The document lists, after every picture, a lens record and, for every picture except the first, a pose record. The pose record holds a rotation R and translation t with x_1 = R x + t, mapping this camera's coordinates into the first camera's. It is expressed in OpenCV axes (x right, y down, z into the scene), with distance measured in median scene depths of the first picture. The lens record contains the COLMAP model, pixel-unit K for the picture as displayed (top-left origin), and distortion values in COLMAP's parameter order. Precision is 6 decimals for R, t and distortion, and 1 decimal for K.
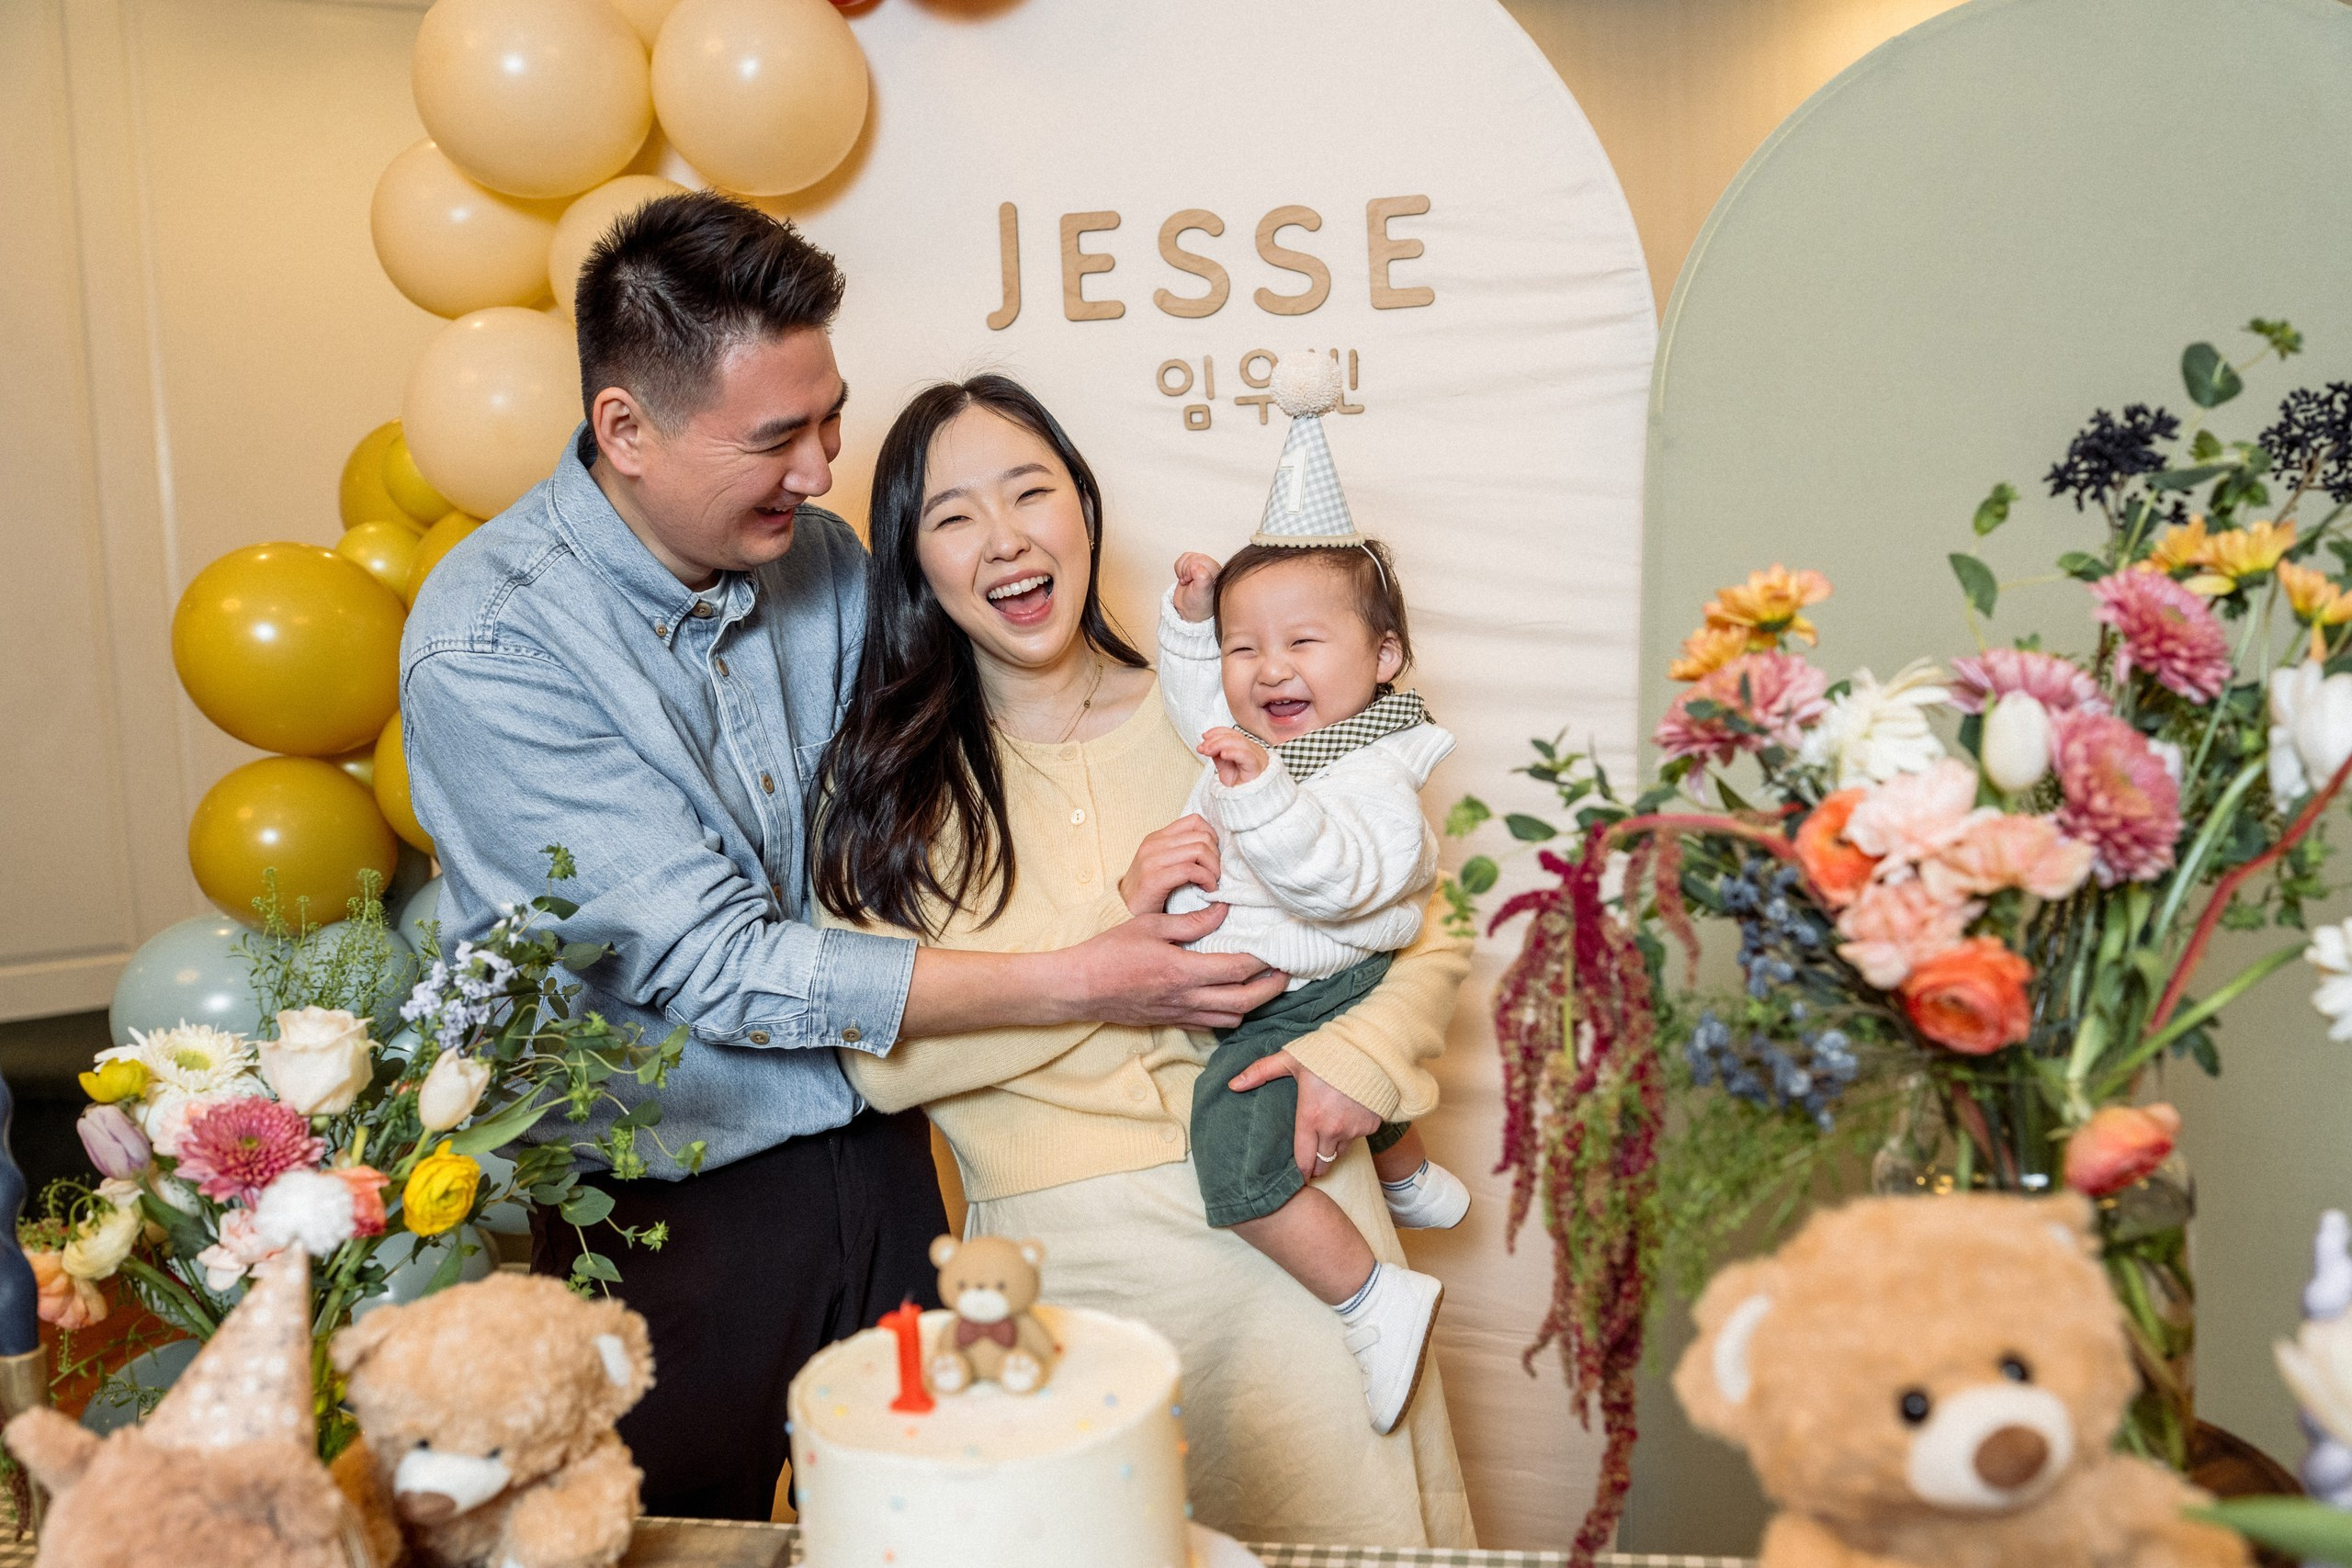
lens RADIAL K [[2106.0, 0, 1176.0], [0, 2106.0, 784.0], [0, 0, 1]] dist [0.000239, -0.105612]
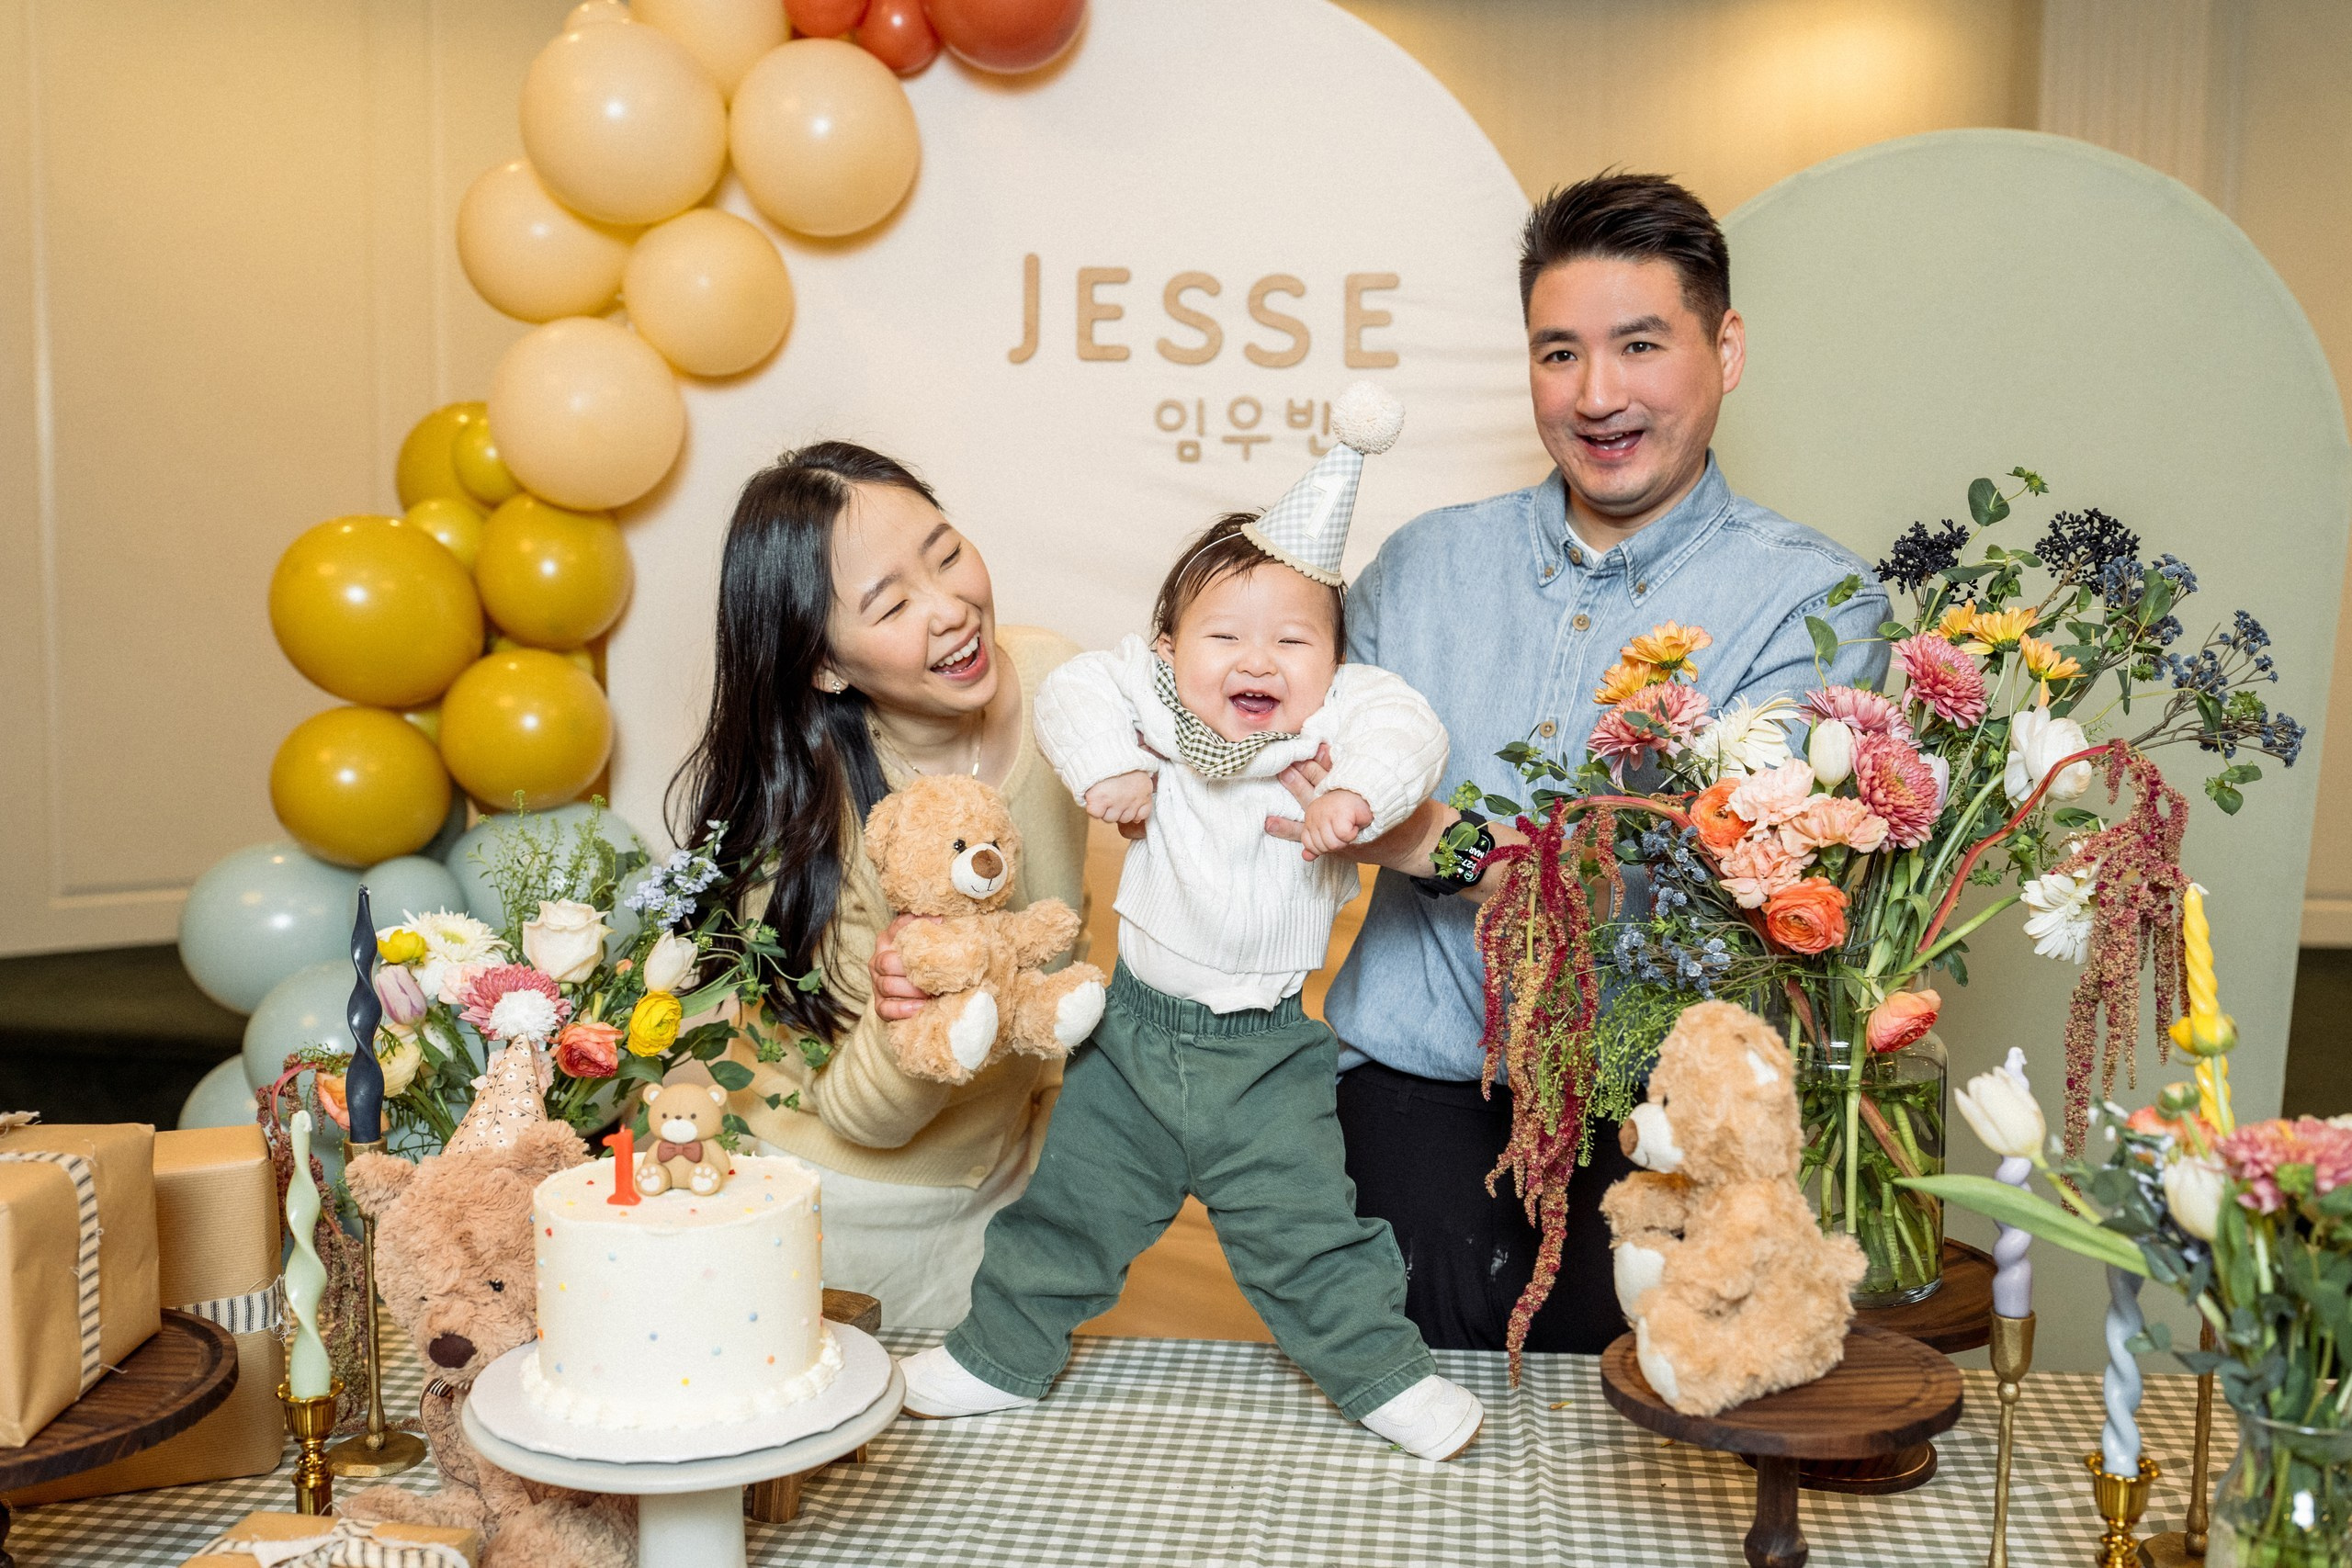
lens RADIAL K [[2334.0, 0, 1176.0], [0, 2334.0, 784.0], [0, 0, 1]] dist [0.002502, -0.008165]
pose [[0.996160, 0.046350, 0.074277, -0.171006], [-0.046006, 0.998921, -0.006342, 0.032765], [-0.074491, 0.002900, 0.997218, -0.556949]]
